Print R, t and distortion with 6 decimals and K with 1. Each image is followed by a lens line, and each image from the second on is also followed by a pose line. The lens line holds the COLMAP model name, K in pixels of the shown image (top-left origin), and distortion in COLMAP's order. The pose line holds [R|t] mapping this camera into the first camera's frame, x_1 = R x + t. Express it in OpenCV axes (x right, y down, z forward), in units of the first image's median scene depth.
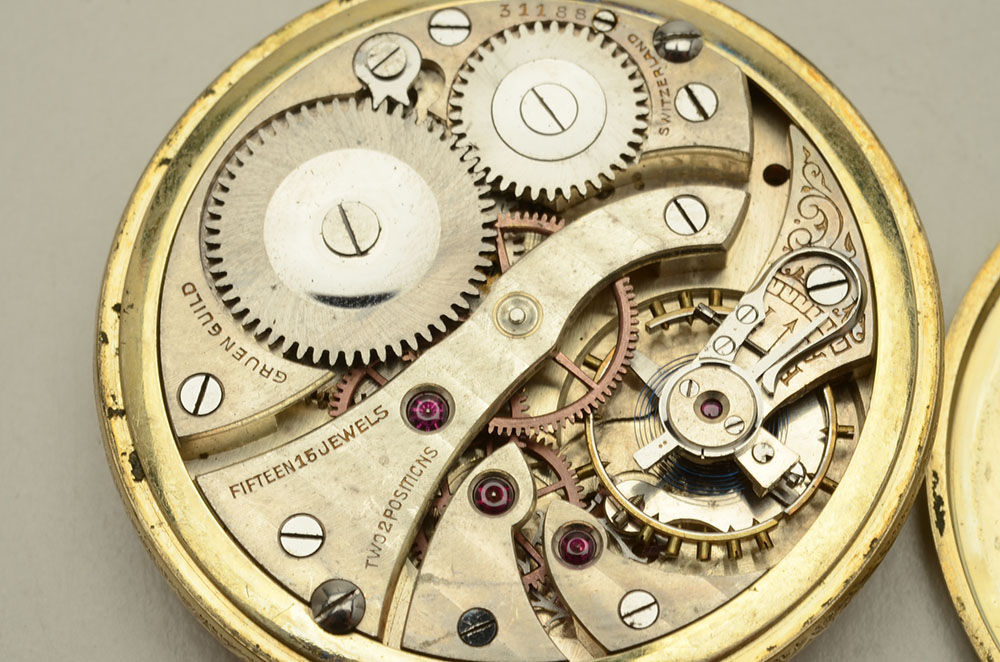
lens RADIAL K [[2944.3, 0, 500.0], [0, 2944.3, 331.0], [0, 0, 1]] dist [-0.077565, 1.360660]
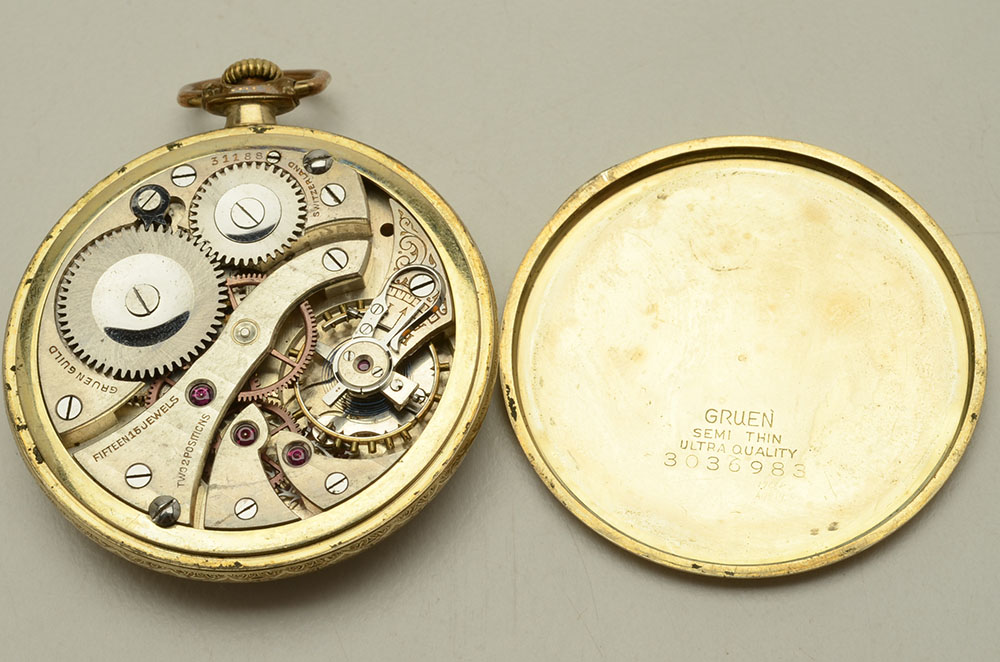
lens RADIAL K [[2944.3, 0, 500.0], [0, 2944.3, 331.0], [0, 0, 1]] dist [-0.077565, 1.360660]
pose [[0.985974, -0.165206, 0.023696, 0.110766], [0.166554, 0.983083, -0.076214, 0.147930], [-0.010704, 0.079092, 0.996810, -0.701280]]
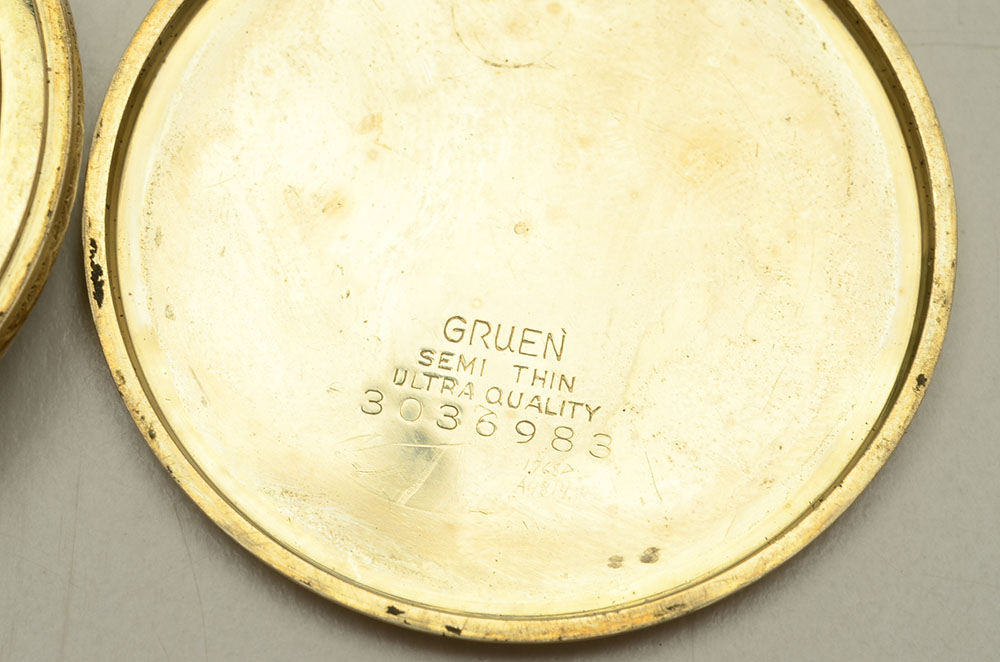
lens RADIAL K [[2944.3, 0, 500.0], [0, 2944.3, 331.0], [0, 0, 1]] dist [-0.077565, 1.360660]
pose [[0.995281, -0.073988, 0.062784, 0.219569], [0.071174, 0.996406, 0.045934, 0.043672], [-0.065957, -0.041249, 0.996969, 0.058964]]
